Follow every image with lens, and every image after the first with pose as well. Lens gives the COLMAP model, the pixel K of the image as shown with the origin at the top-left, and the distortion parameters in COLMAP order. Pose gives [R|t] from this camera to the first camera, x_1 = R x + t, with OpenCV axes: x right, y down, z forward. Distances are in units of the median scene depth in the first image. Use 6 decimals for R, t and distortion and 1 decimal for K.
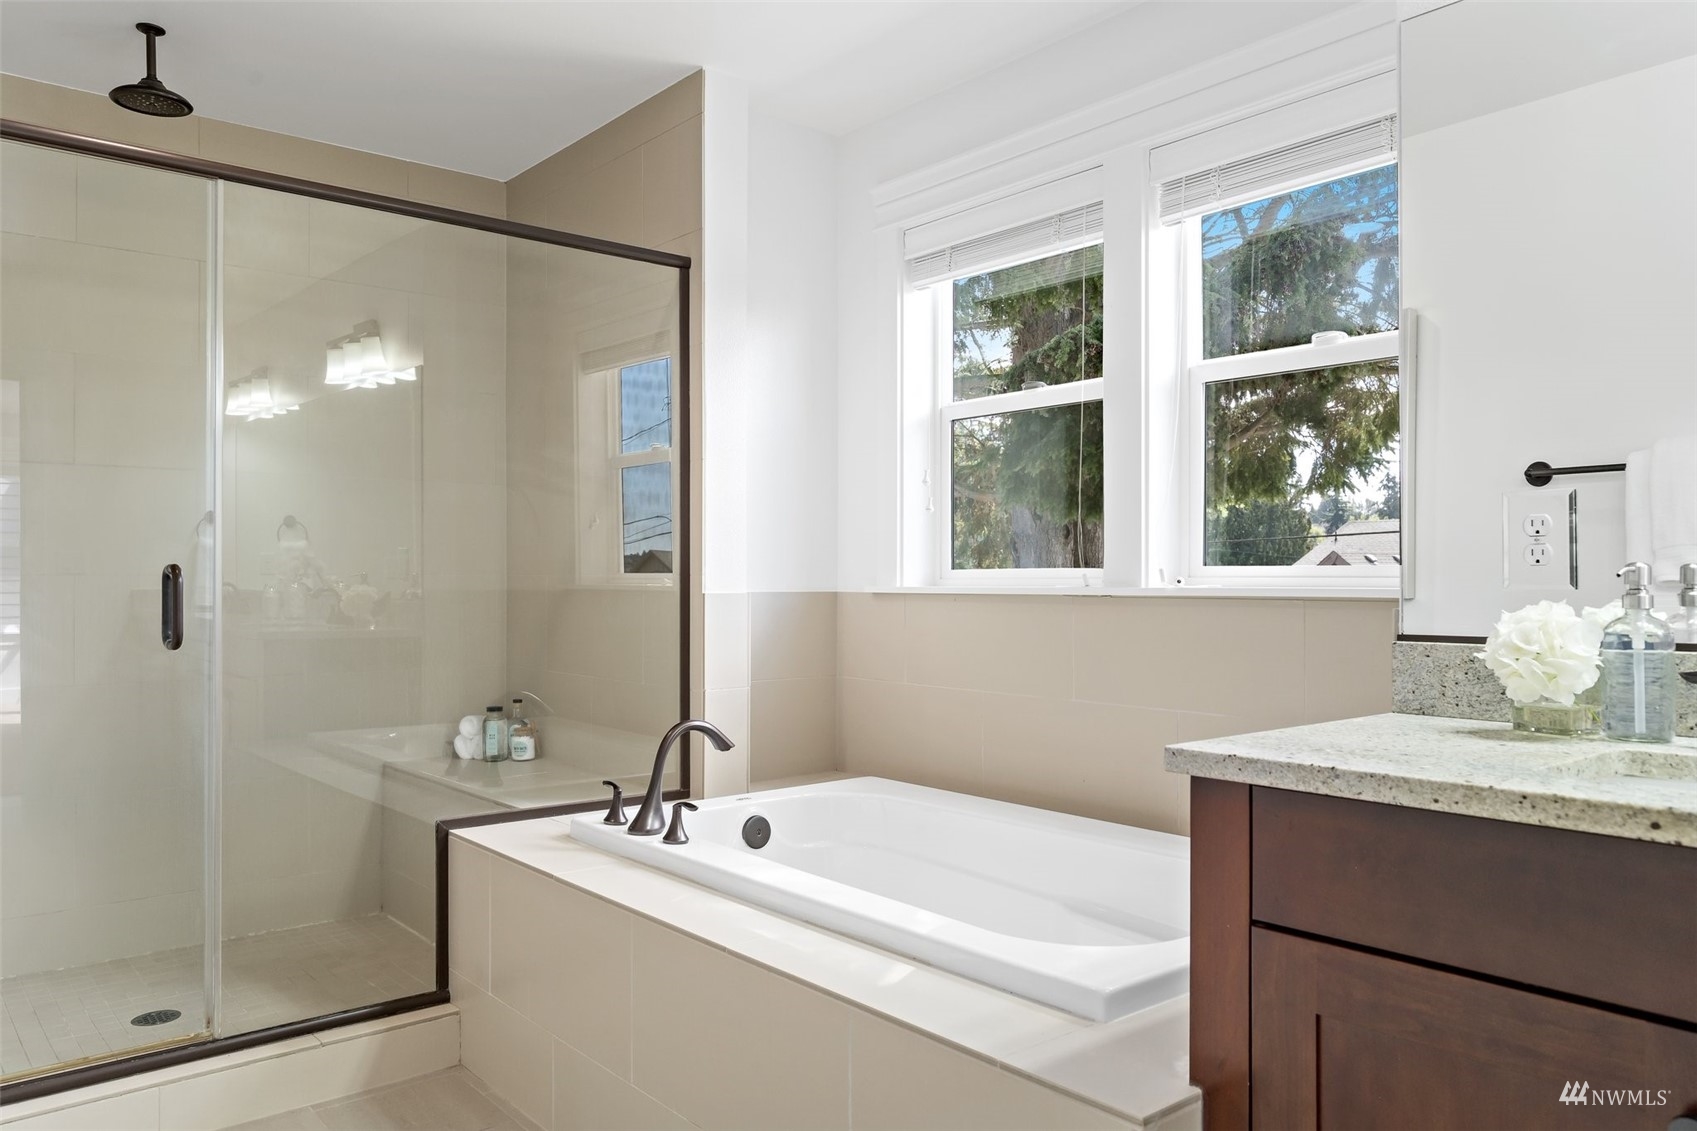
lens RADIAL K [[1144.4, 0, 850.4], [0, 1144.4, 555.0], [0, 0, 1]] dist [-0.030427, 0.050497]
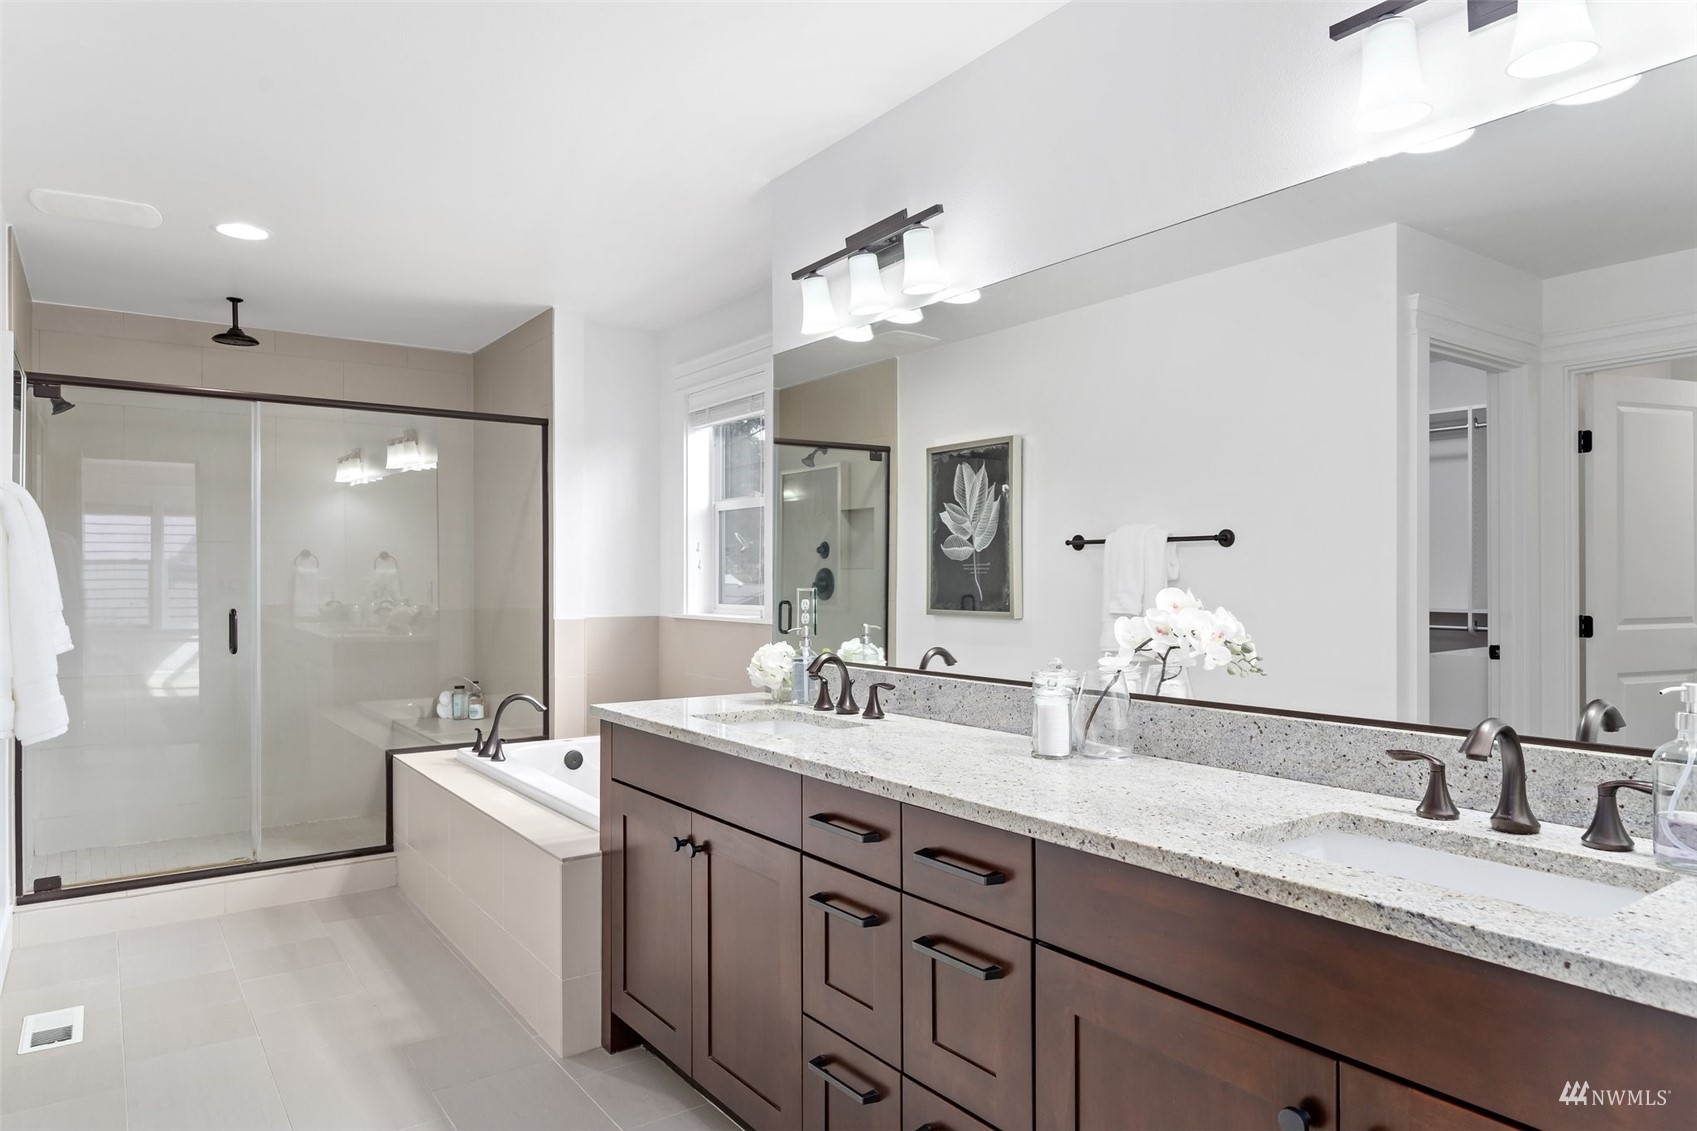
lens RADIAL K [[999.8, 0, 848.5], [0, 999.8, 565.5], [0, 0, 1]] dist [0.019954, -0.000653]
pose [[0.996304, -0.003870, -0.085816, 0.408914], [0.004866, 0.999923, 0.011406, -0.058107], [0.085765, -0.011781, 0.996246, -0.415242]]
